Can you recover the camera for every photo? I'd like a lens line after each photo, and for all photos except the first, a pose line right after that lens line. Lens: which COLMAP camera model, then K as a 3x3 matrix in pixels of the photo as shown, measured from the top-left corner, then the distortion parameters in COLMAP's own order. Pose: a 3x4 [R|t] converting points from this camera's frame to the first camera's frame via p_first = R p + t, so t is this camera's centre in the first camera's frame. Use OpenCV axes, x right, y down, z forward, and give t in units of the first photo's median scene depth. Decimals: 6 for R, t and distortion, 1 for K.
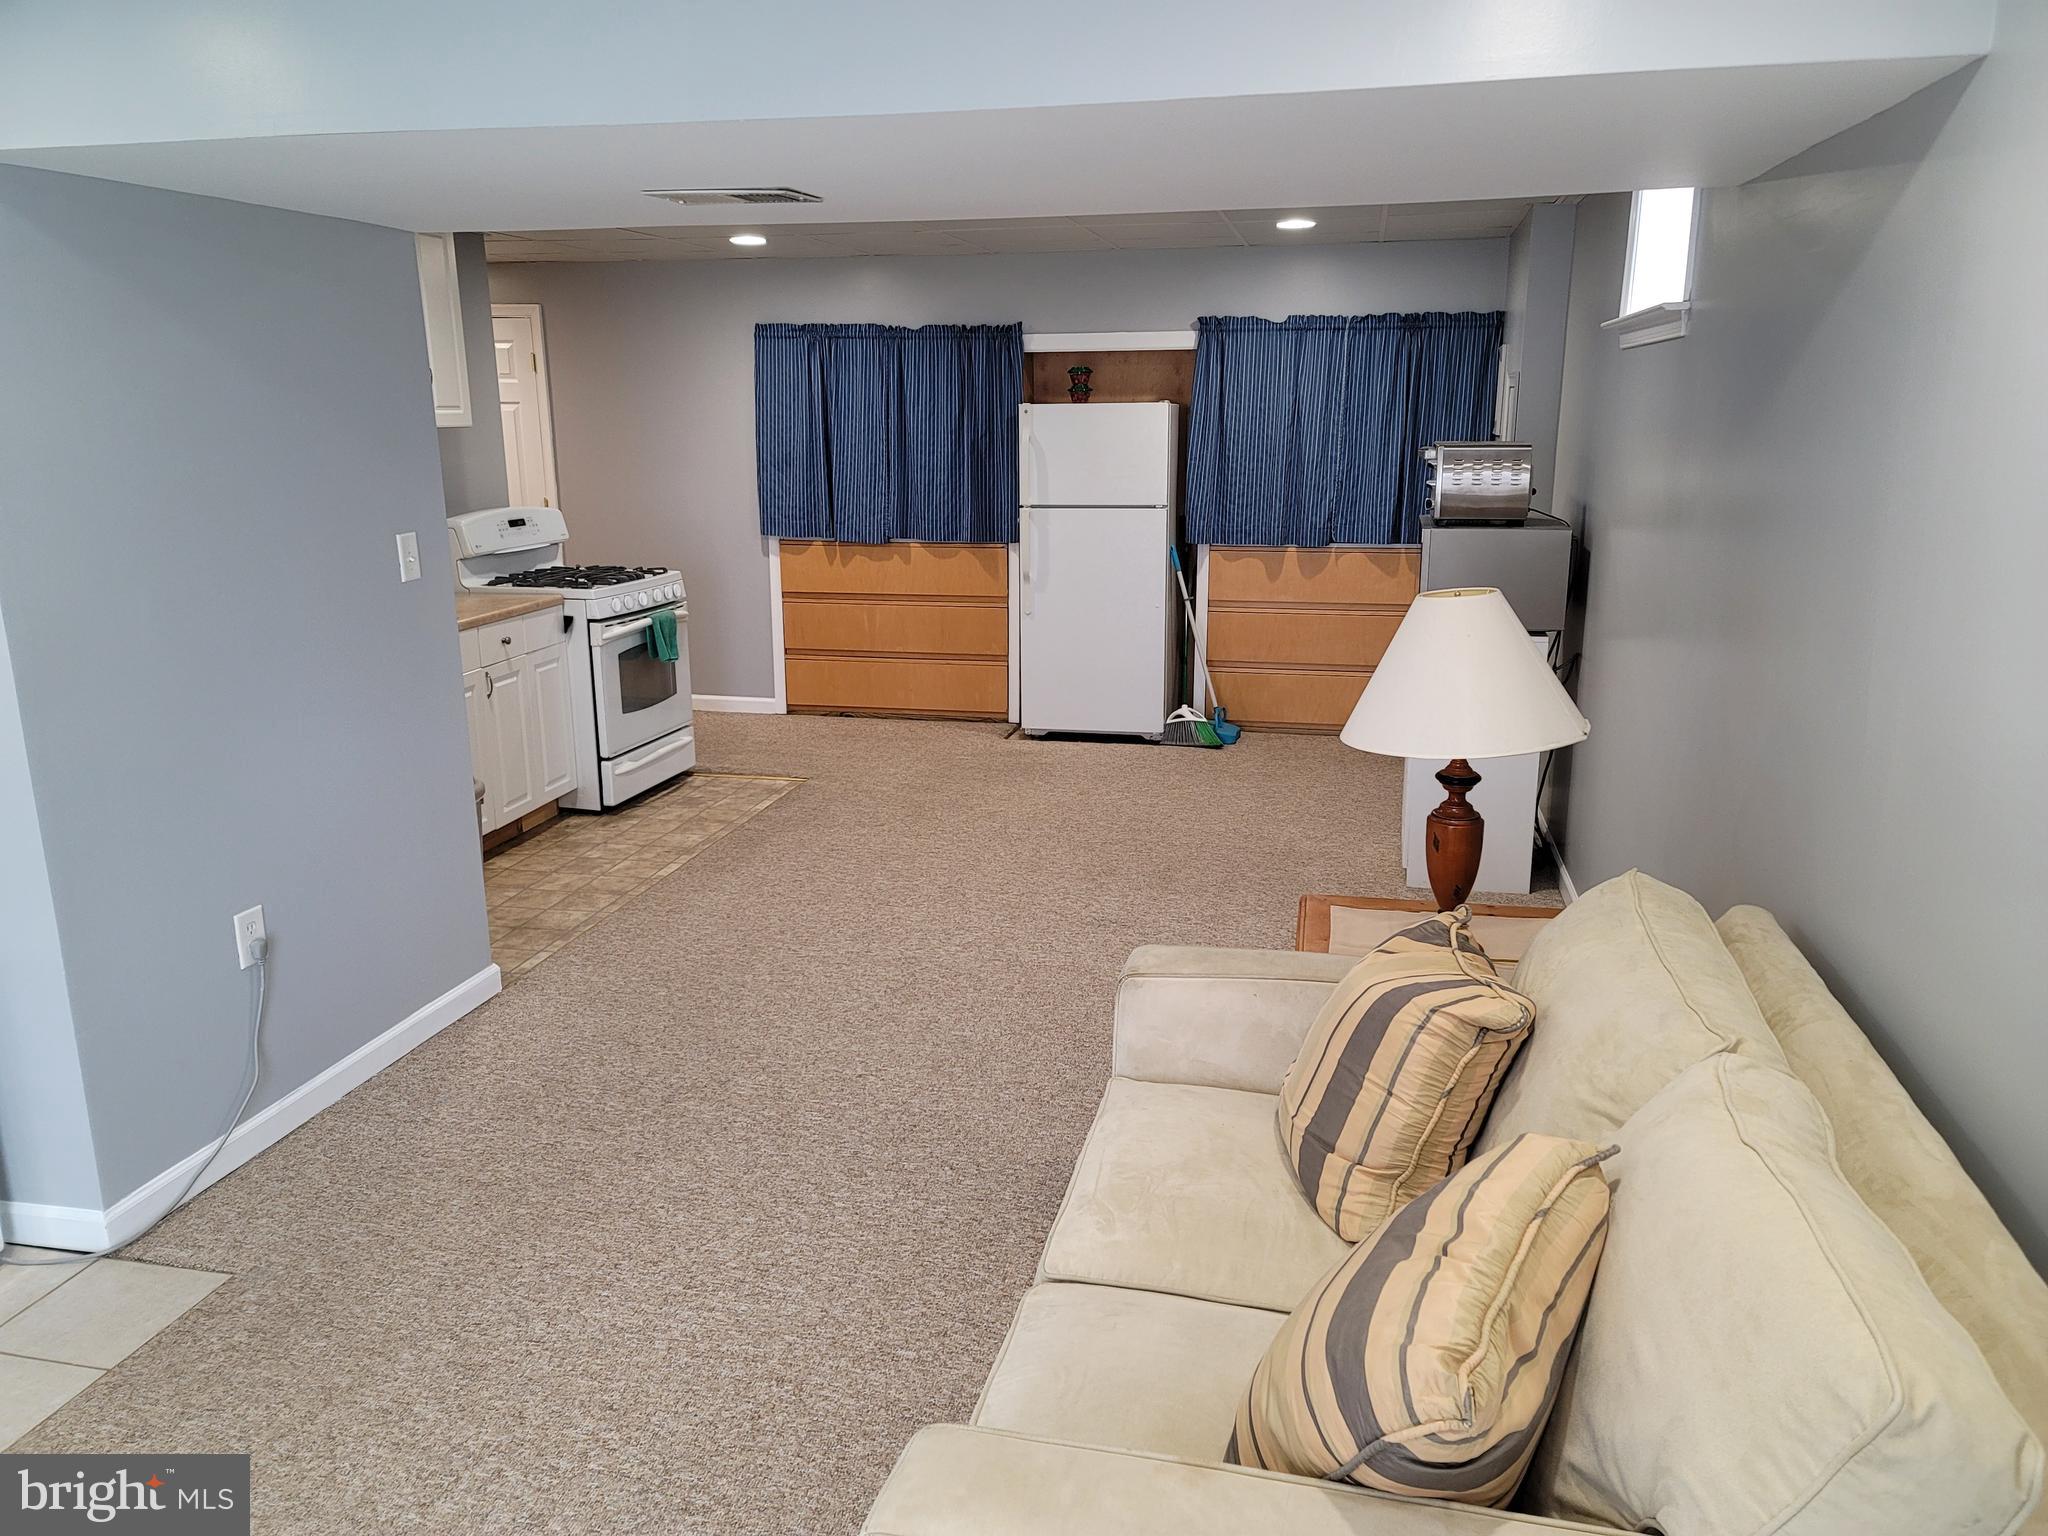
lens RADIAL K [[1506.2, 0, 1025.0], [0, 1506.2, 770.1], [0, 0, 1]] dist [0.036820, 0.004586]
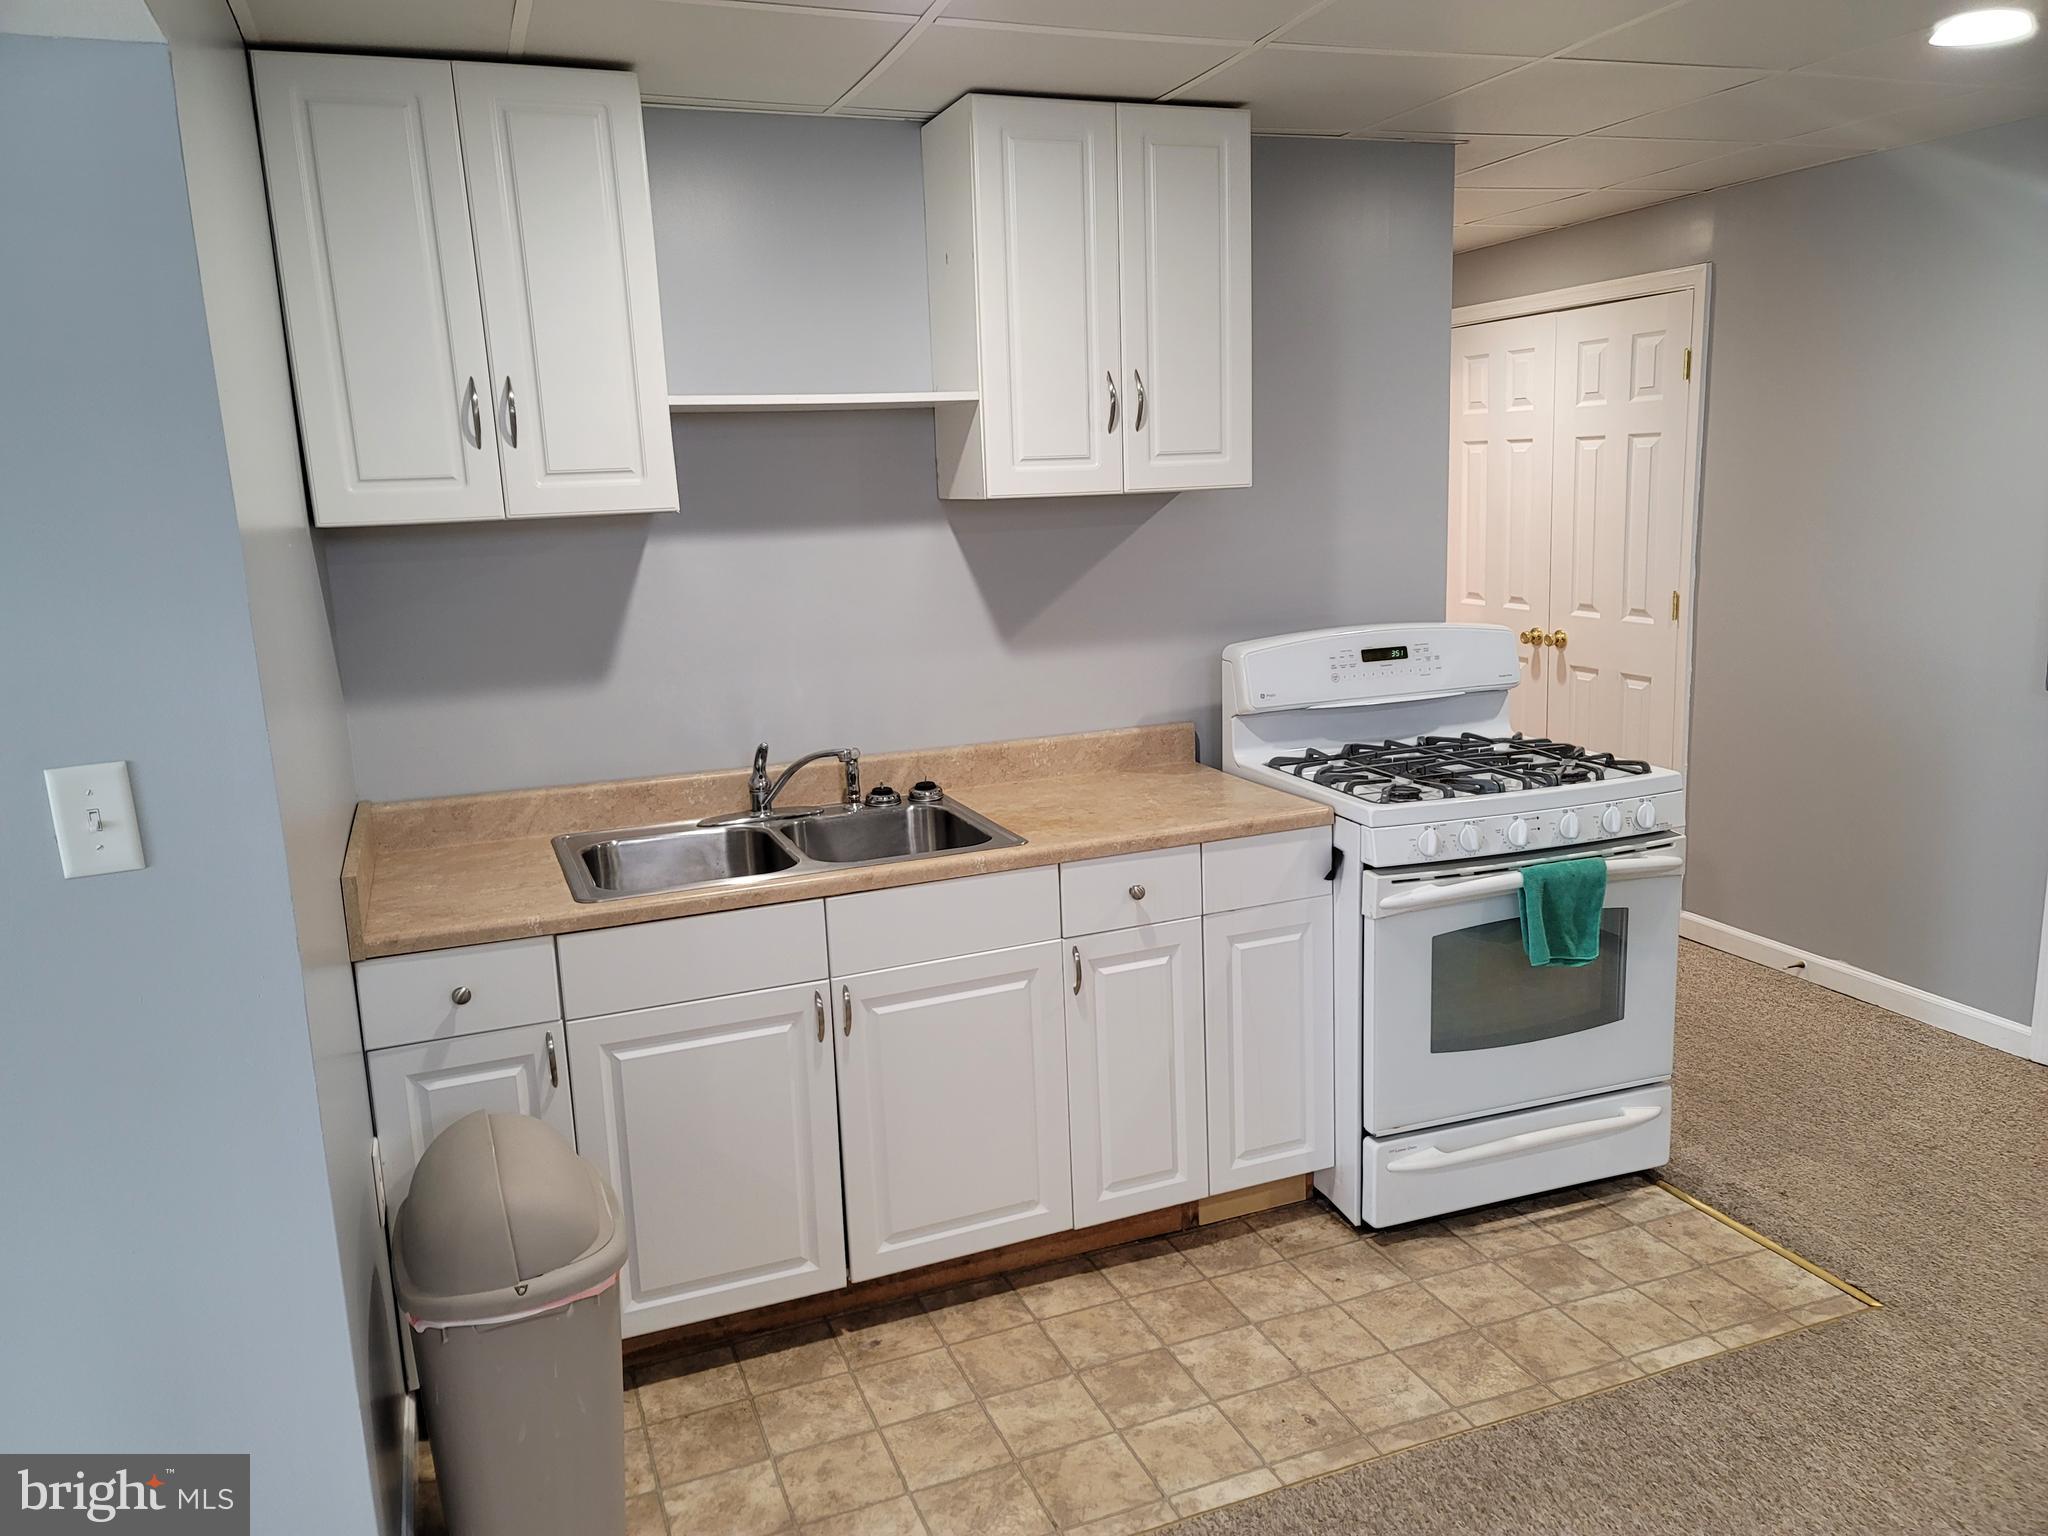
lens RADIAL K [[1506.2, 0, 1020.5], [0, 1506.2, 773.4], [0, 0, 1]] dist [0.036820, 0.004586]
pose [[0.552491, 0.141964, -0.821340, 0.055509], [-0.160109, 0.985114, 0.062570, -0.138852], [0.817997, 0.096935, 0.566997, 0.604040]]
